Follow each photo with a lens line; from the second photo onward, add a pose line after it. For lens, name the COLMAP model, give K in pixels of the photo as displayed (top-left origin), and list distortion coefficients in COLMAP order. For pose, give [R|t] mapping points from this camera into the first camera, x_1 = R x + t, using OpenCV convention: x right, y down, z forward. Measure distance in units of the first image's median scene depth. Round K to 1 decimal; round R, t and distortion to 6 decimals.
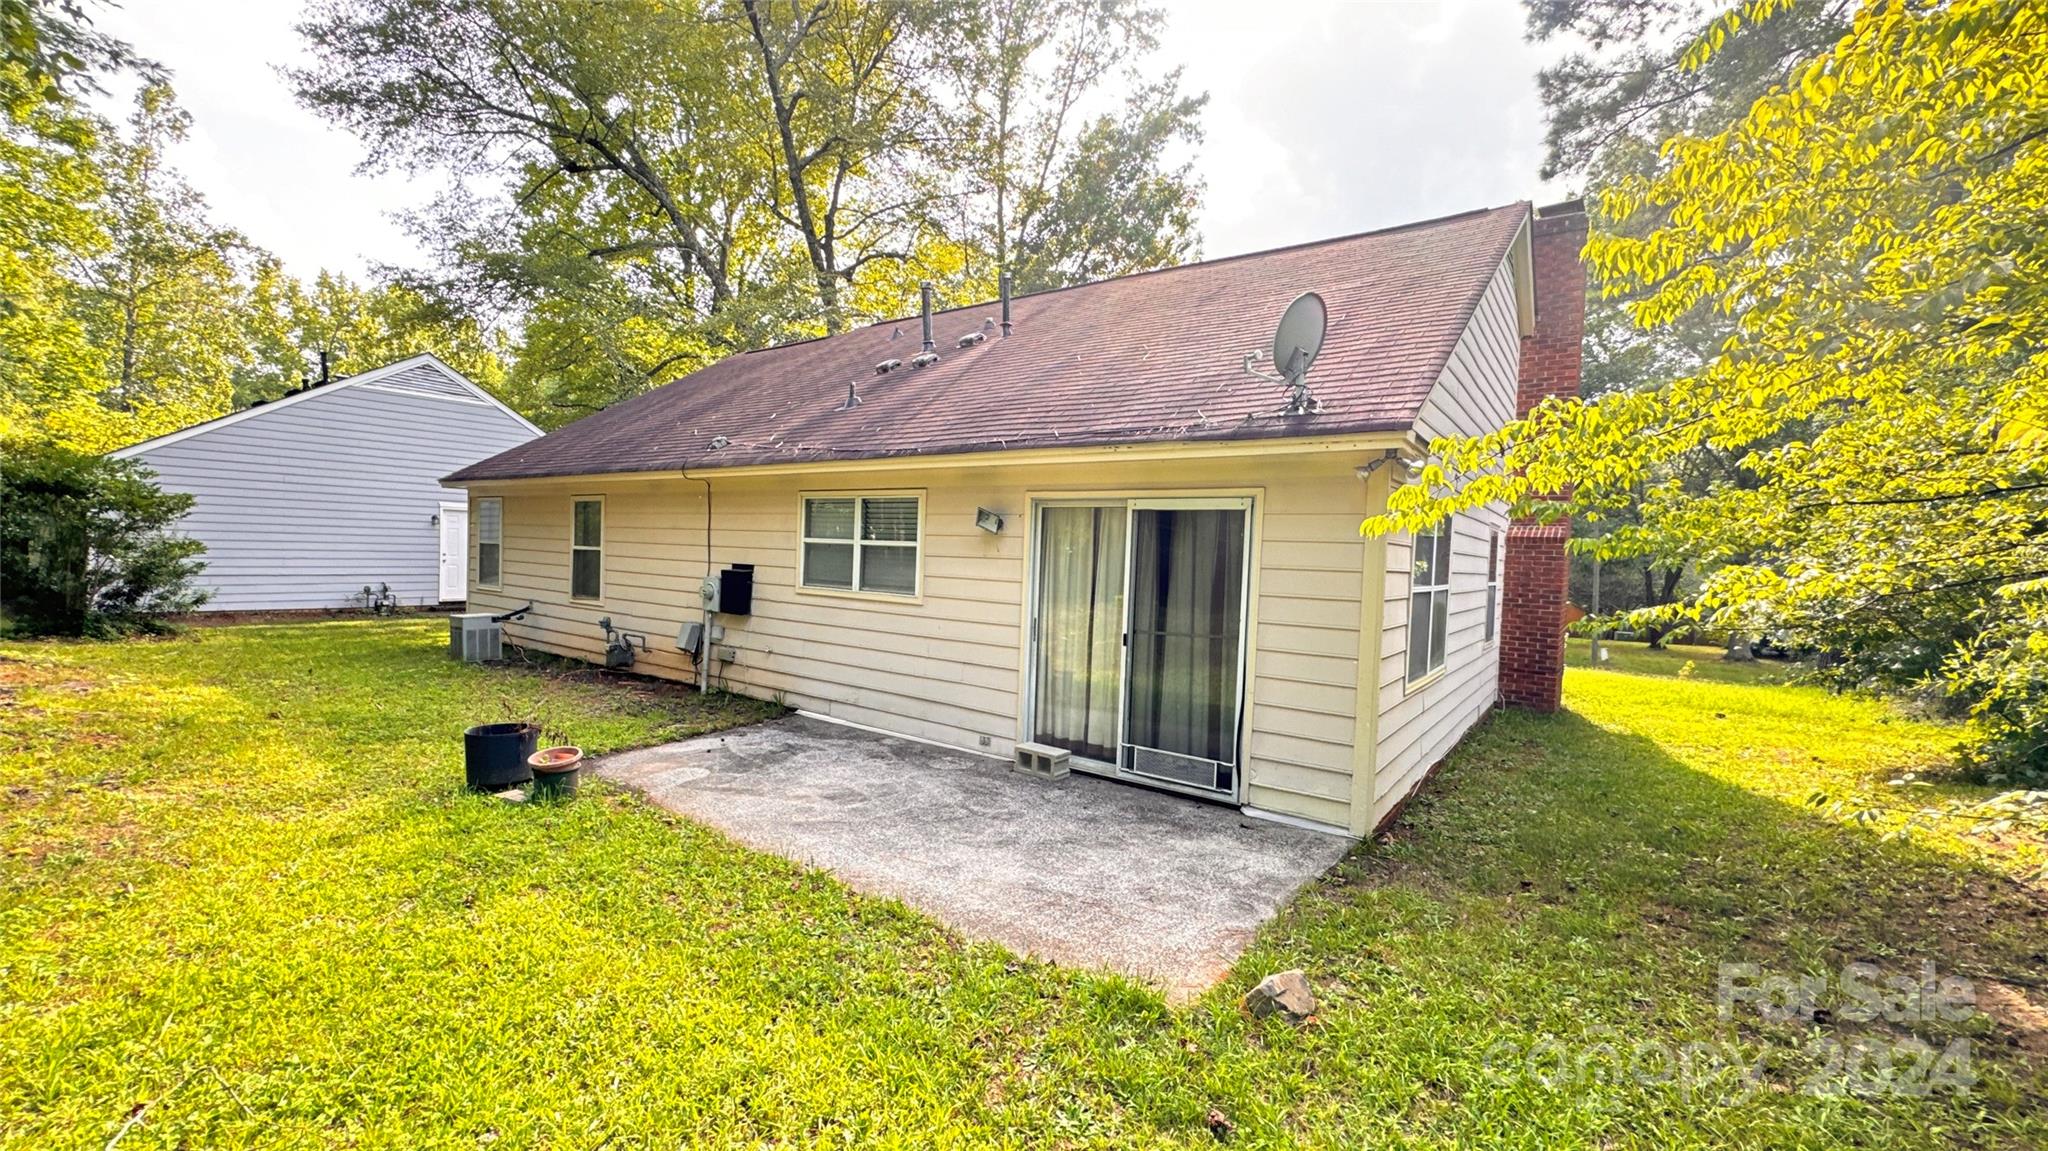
lens RADIAL K [[815.6, 0, 1015.9], [0, 815.6, 576.7], [0, 0, 1]] dist [-0.003183, -0.000353]
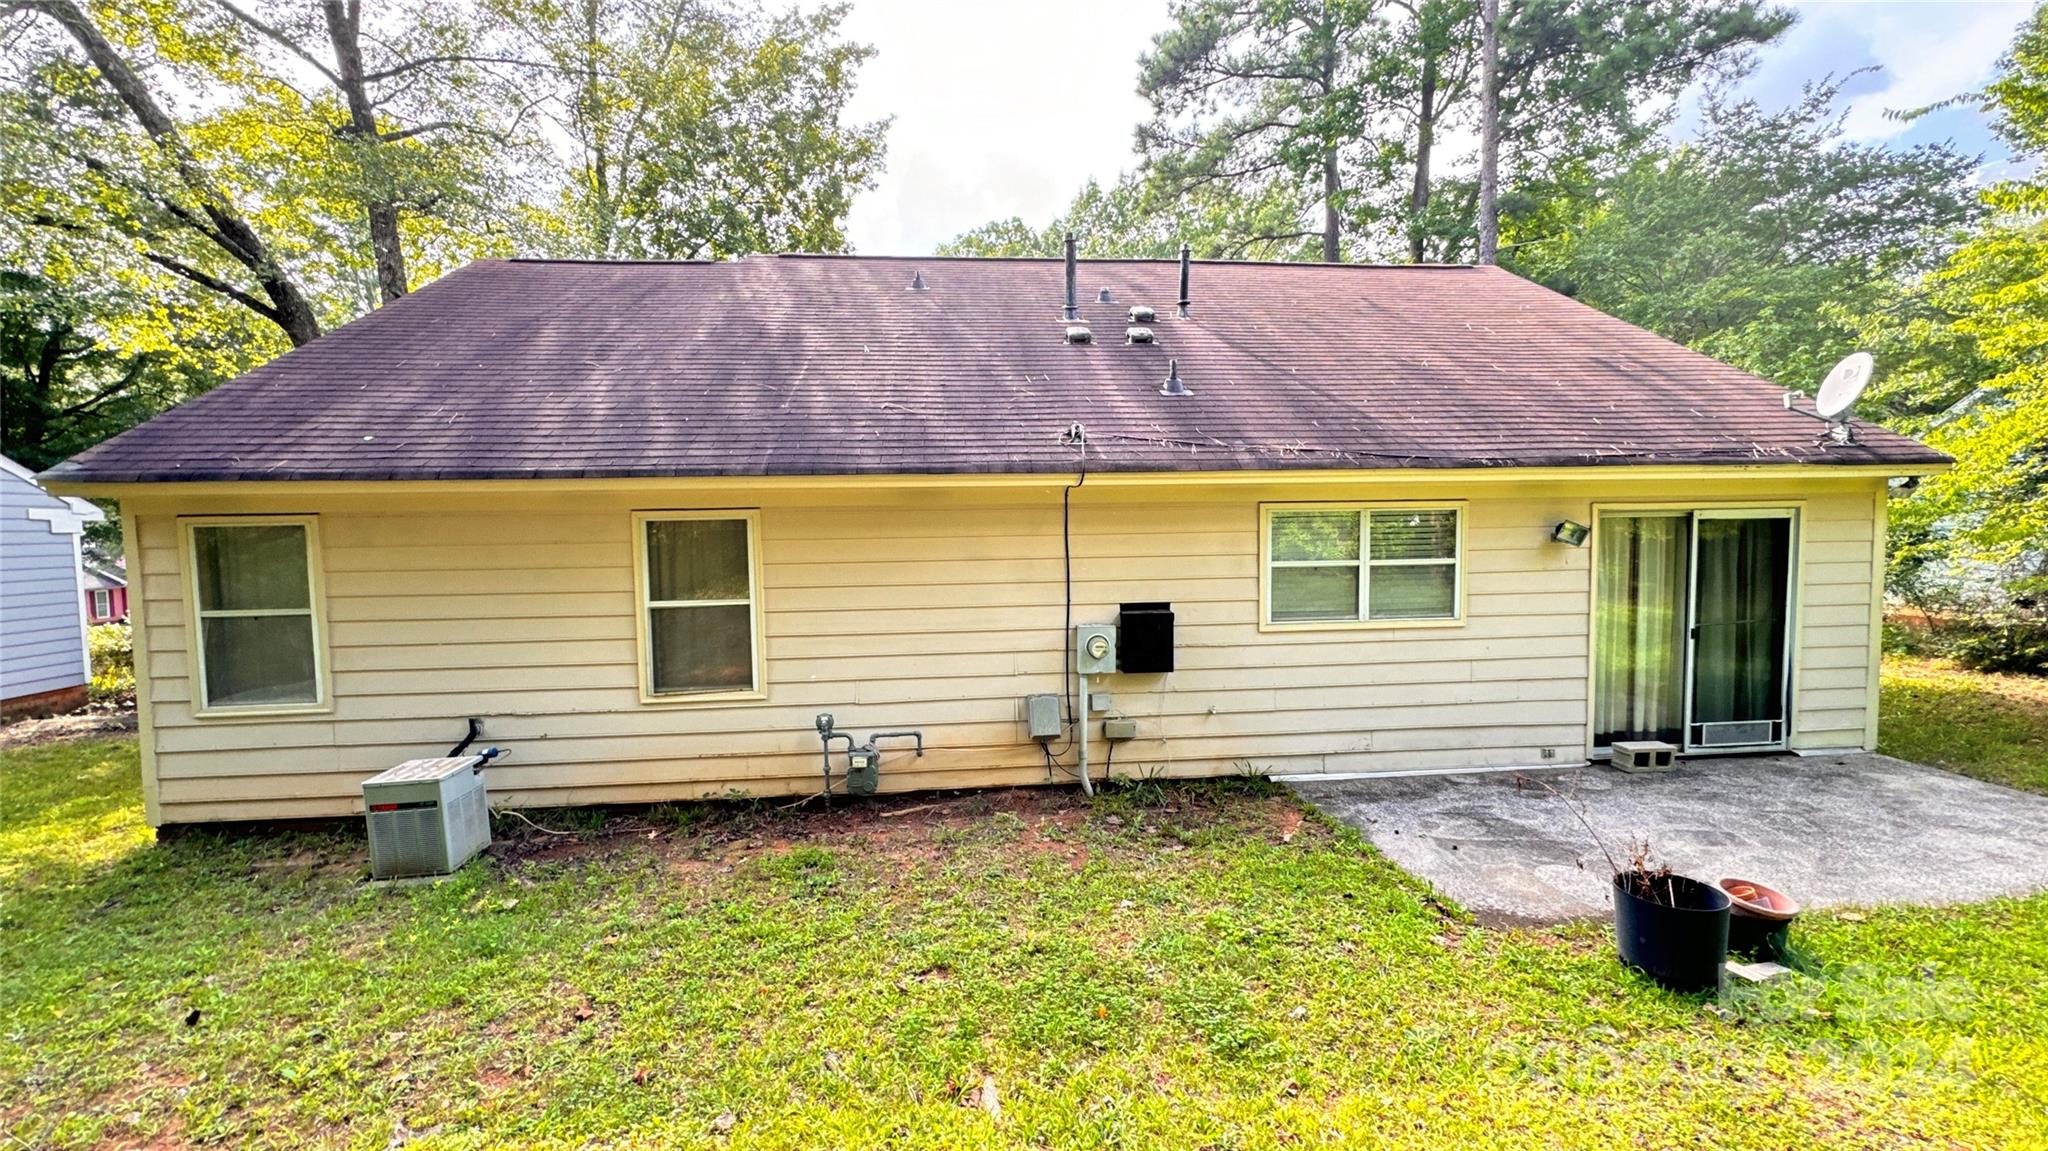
lens RADIAL K [[815.6, 0, 1015.9], [0, 815.6, 576.7], [0, 0, 1]] dist [-0.003183, -0.000353]
pose [[0.749851, -0.089326, 0.655549, -1.090074], [0.064695, 0.995995, 0.061714, -0.110382], [-0.658436, -0.003866, 0.752627, 0.638298]]
